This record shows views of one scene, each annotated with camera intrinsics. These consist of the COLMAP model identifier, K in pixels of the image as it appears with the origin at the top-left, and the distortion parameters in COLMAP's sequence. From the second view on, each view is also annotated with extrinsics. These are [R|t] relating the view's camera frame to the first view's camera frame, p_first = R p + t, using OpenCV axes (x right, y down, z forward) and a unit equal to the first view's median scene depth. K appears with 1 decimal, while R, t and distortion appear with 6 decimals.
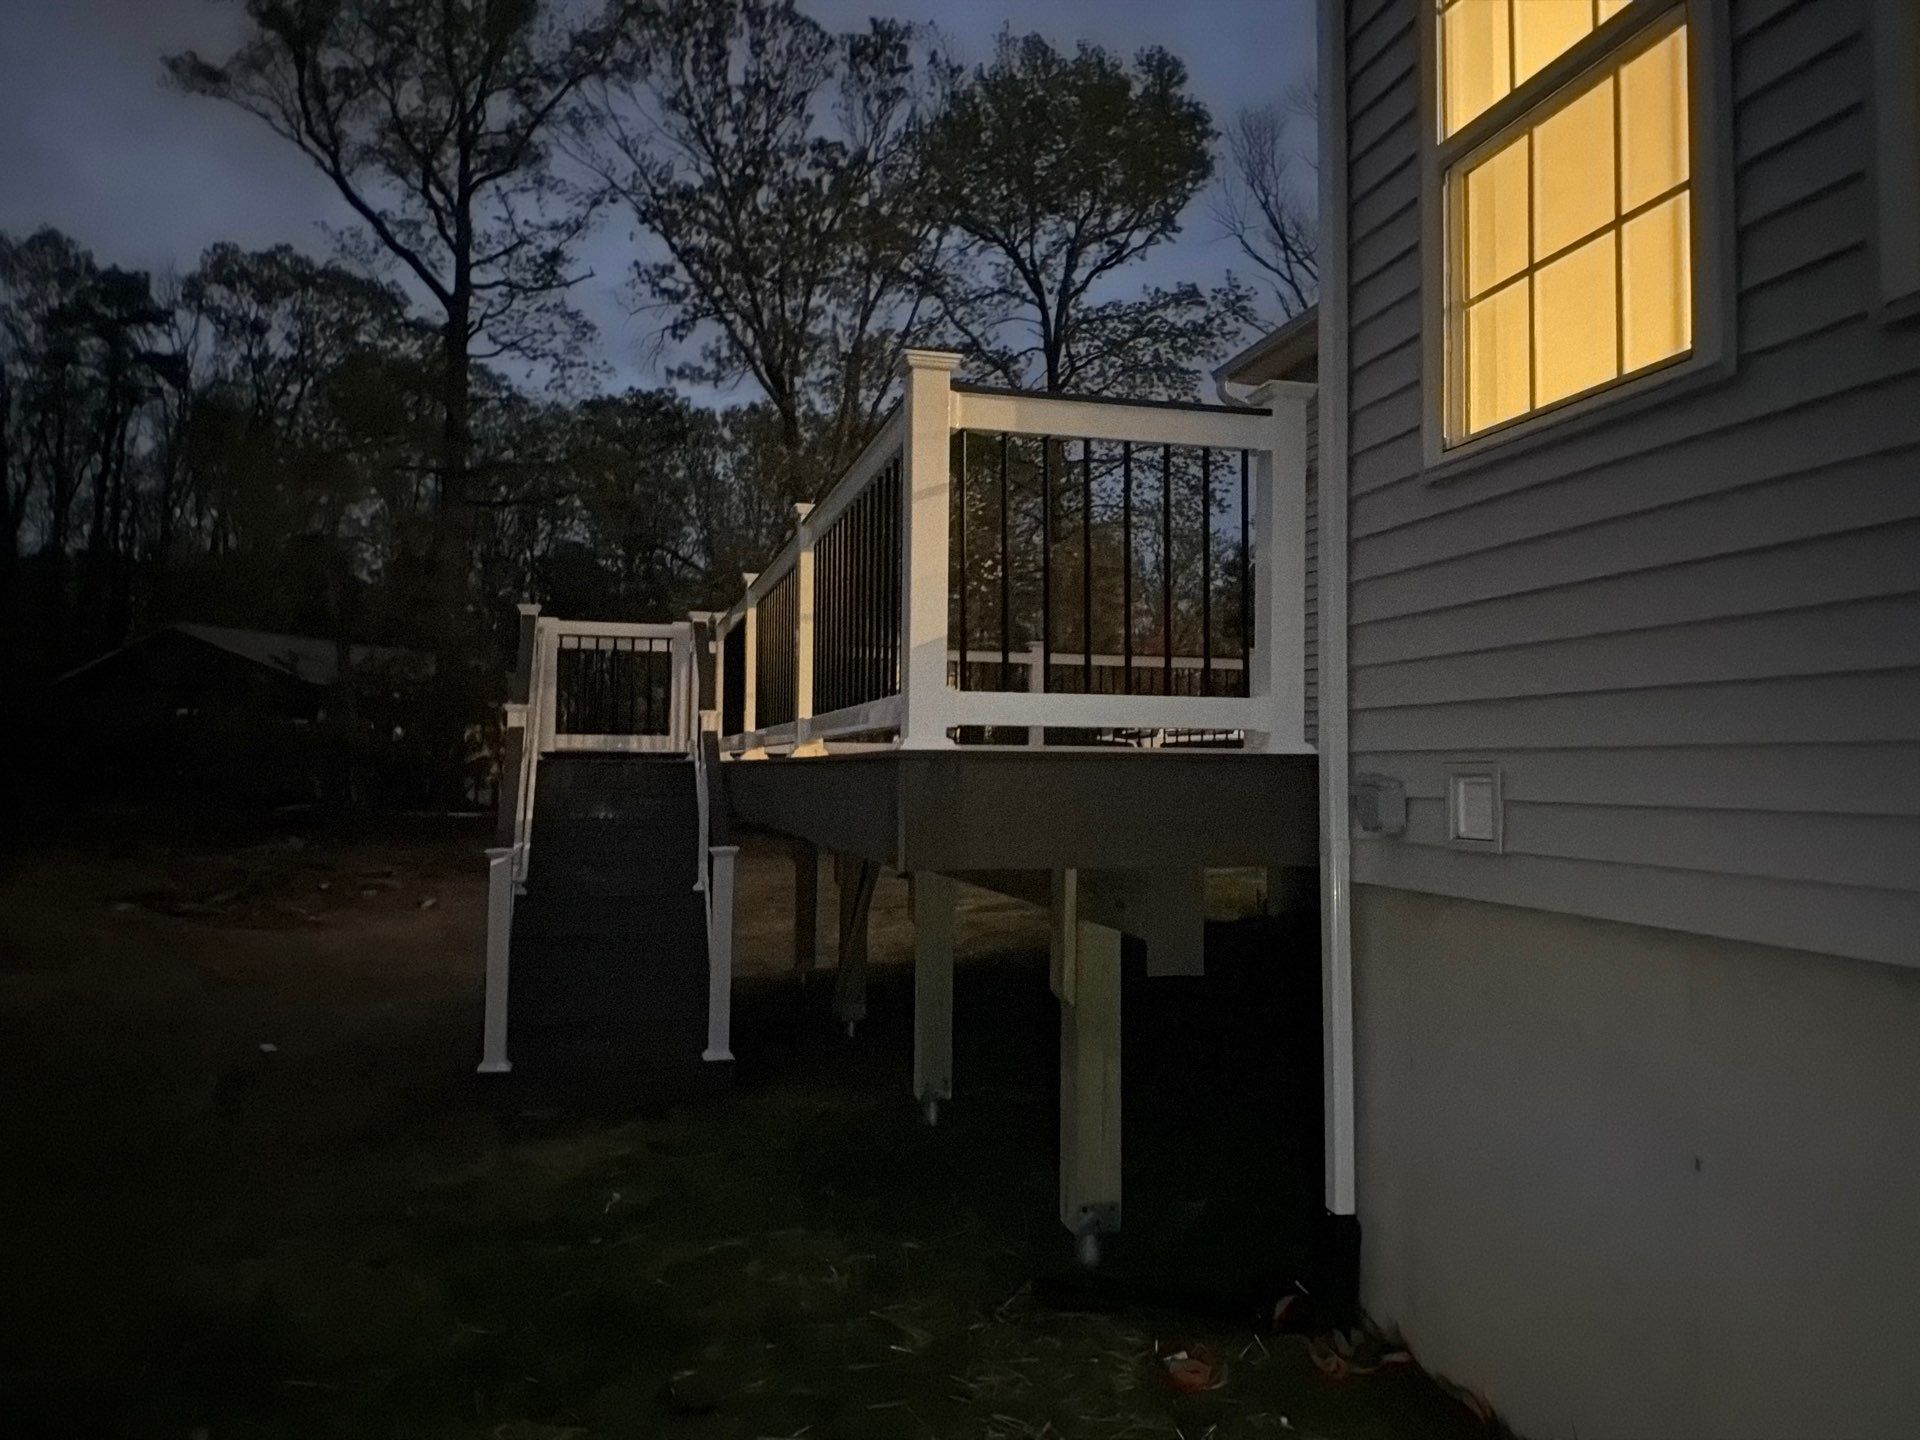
lens RADIAL K [[1358.1, 0, 957.8], [0, 1358.1, 761.5], [0, 0, 1]] dist [0.009607, -0.000728]
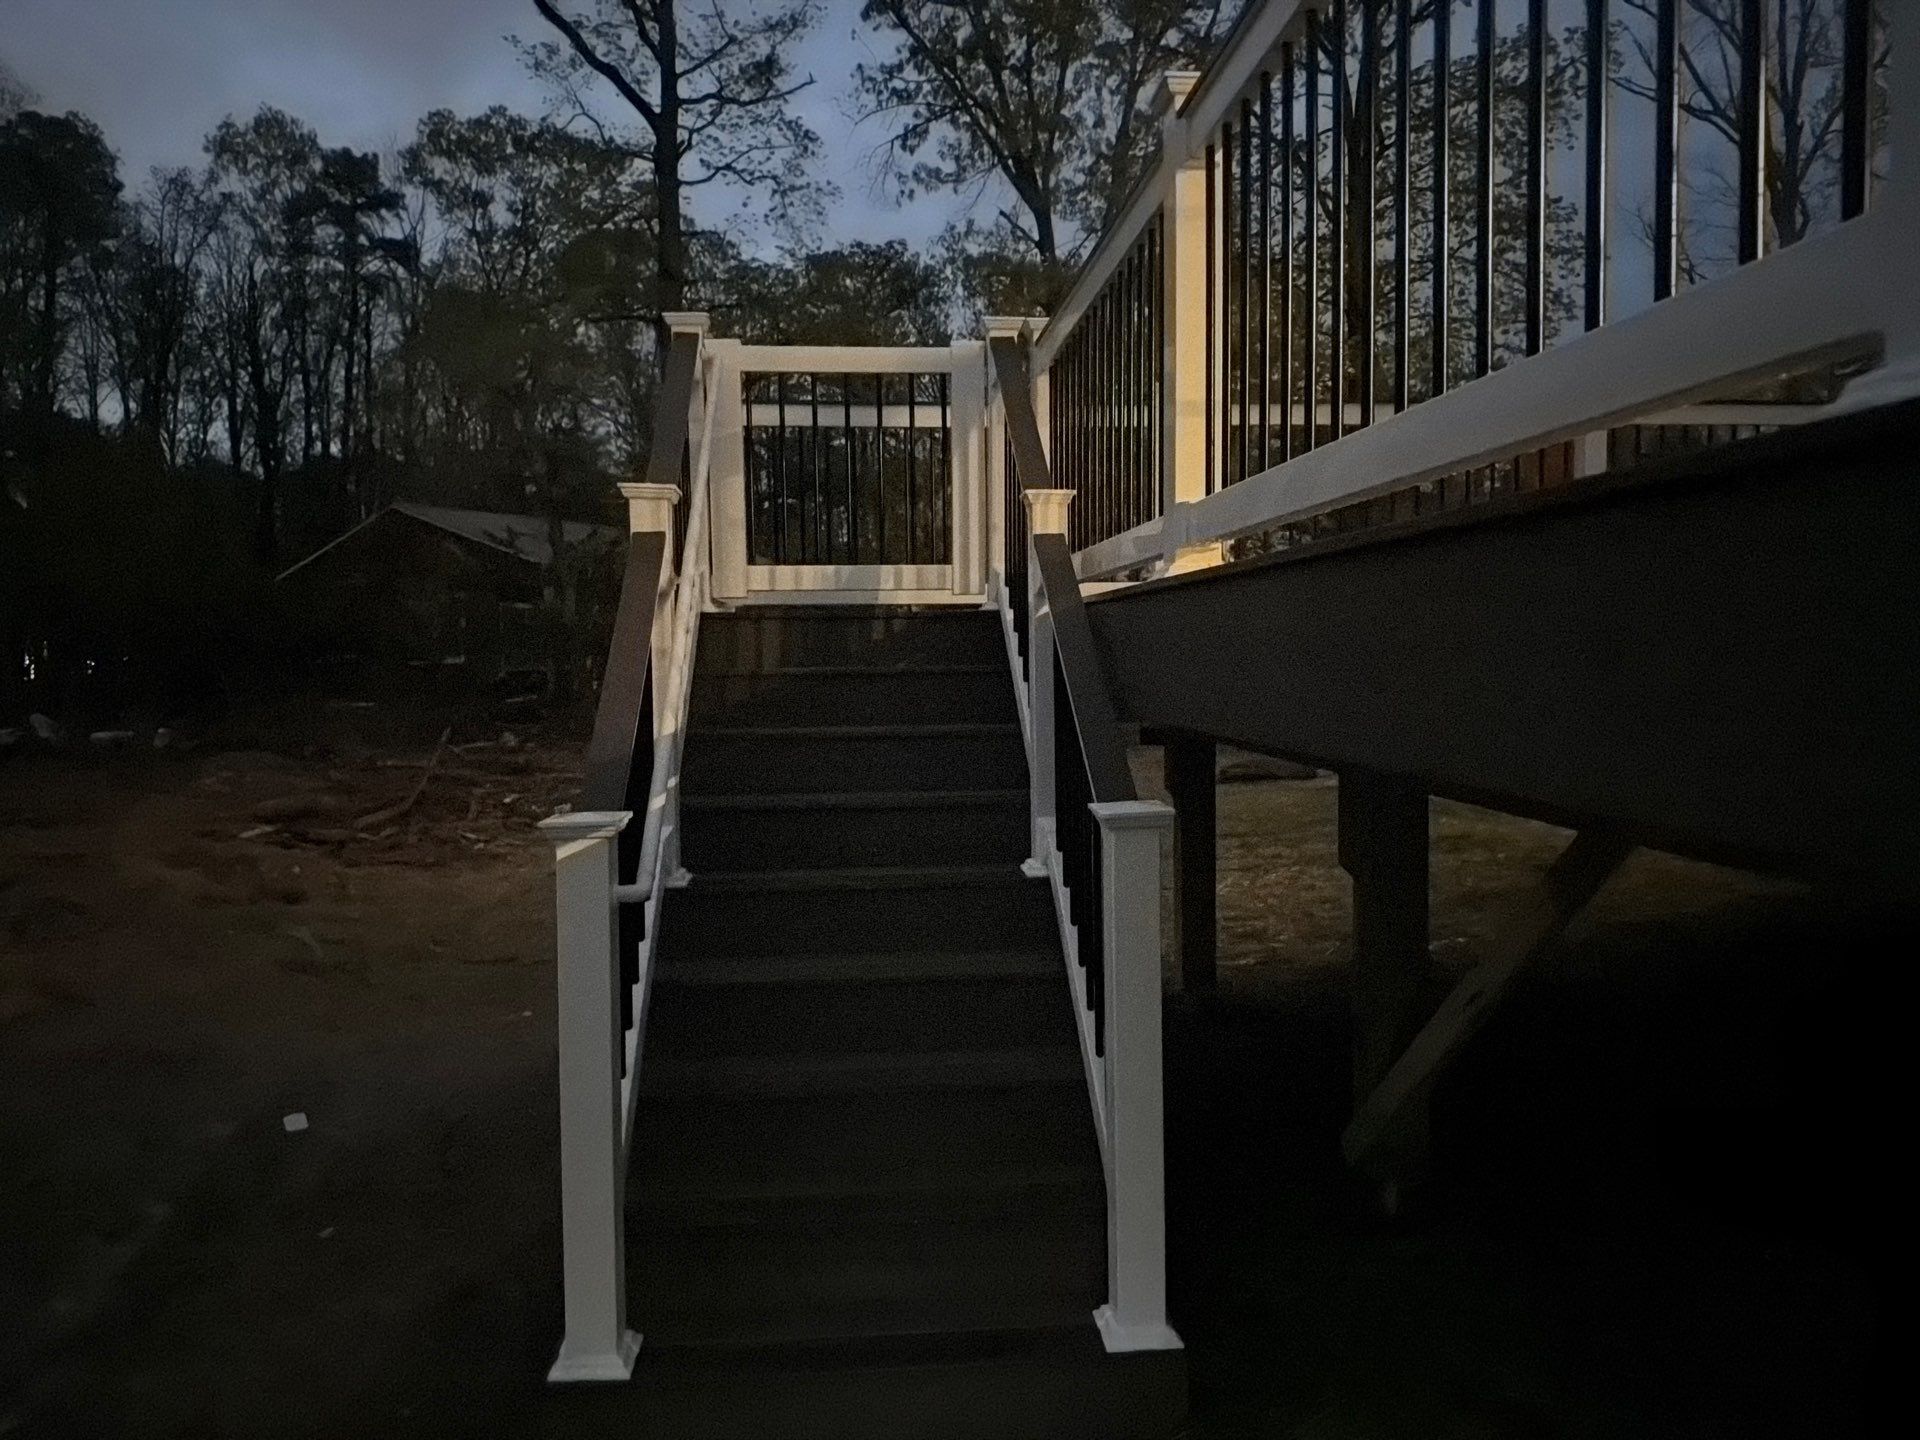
lens RADIAL K [[1354.4, 0, 960.0], [0, 1354.4, 720.0], [0, 0, 1]] dist [0.002415, 0.006247]
pose [[0.984919, -0.020897, -0.171749, -0.034078], [0.031437, 0.997770, 0.058882, 0.003591], [0.170136, -0.063393, 0.983379, 0.135047]]
